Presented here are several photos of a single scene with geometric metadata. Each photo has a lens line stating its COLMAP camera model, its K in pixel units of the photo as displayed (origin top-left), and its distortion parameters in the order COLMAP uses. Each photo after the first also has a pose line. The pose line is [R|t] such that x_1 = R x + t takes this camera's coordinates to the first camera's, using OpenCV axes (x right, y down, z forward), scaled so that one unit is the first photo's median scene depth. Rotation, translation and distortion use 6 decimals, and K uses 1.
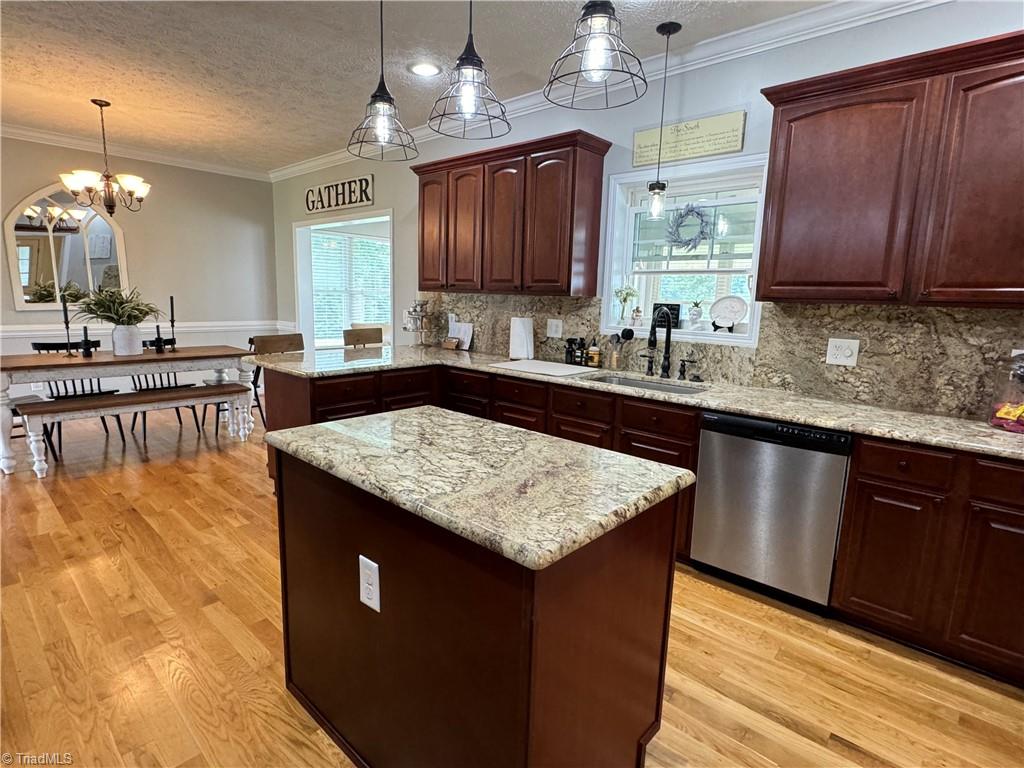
lens RADIAL K [[529.1, 0, 512.8], [0, 529.1, 385.1], [0, 0, 1]] dist [0.002950, -0.000875]
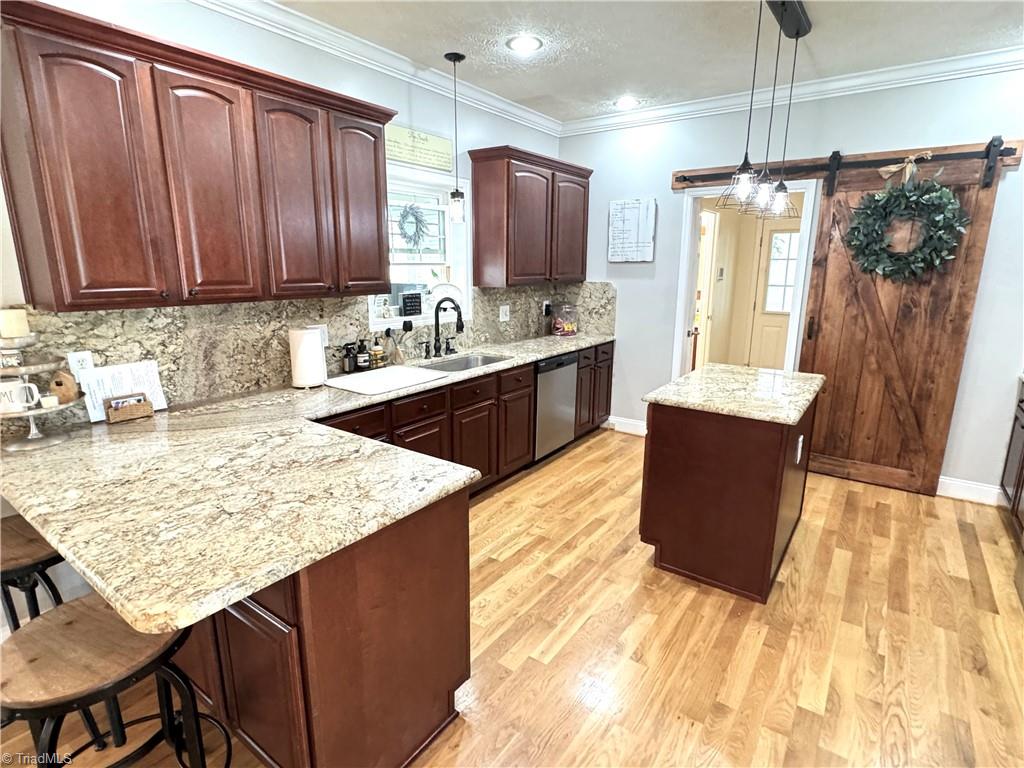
lens RADIAL K [[529.1, 0, 510.1], [0, 529.1, 380.3], [0, 0, 1]] dist [0.002950, -0.000875]
pose [[-0.108876, -0.244053, 0.963631, -0.722961], [0.160811, 0.952300, 0.259353, -0.201903], [-0.980962, 0.183200, -0.064436, 0.776981]]
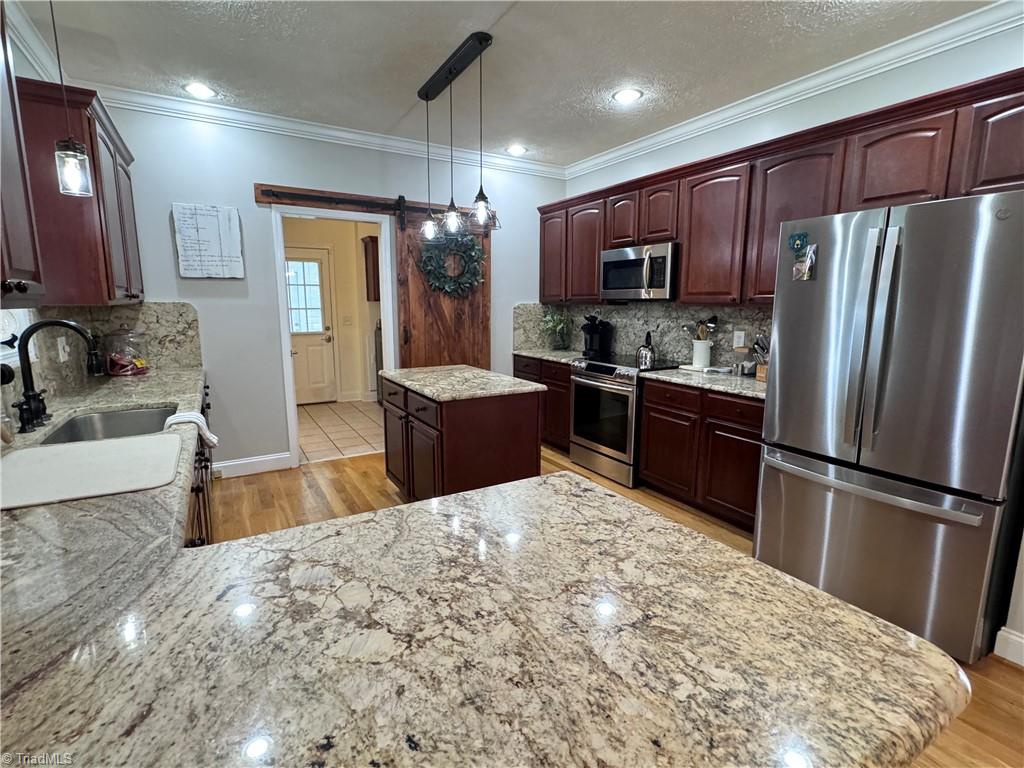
lens RADIAL K [[489.5, 0, 511.0], [0, 489.5, 381.3], [0, 0, 1]] dist [-0.002891, -0.000385]
pose [[-0.954488, -0.079692, 0.287406, -0.369093], [0.018800, 0.945649, 0.324645, -0.210178], [-0.297656, 0.315273, -0.901112, 1.128310]]
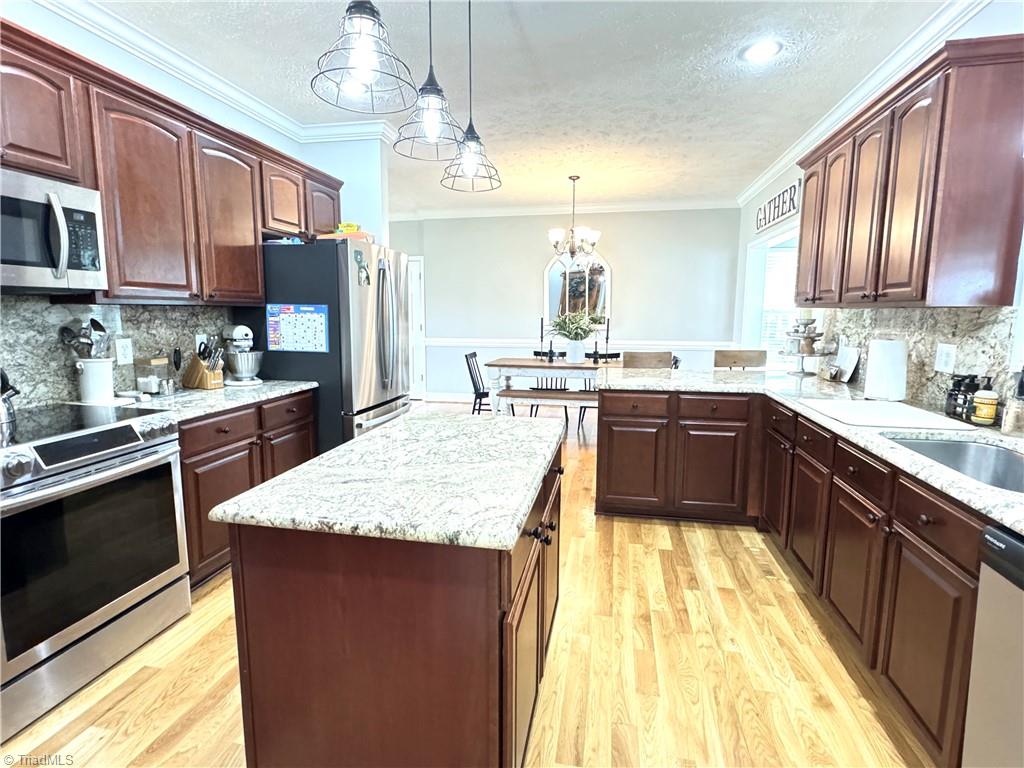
lens RADIAL K [[521.5, 0, 509.8], [0, 521.5, 382.5], [0, 0, 1]] dist [-0.005601, -0.001021]
pose [[0.506639, 0.090769, -0.857367, 0.349670], [-0.135294, 0.990492, 0.024914, -0.022734], [0.851476, 0.103375, 0.514103, 0.233240]]
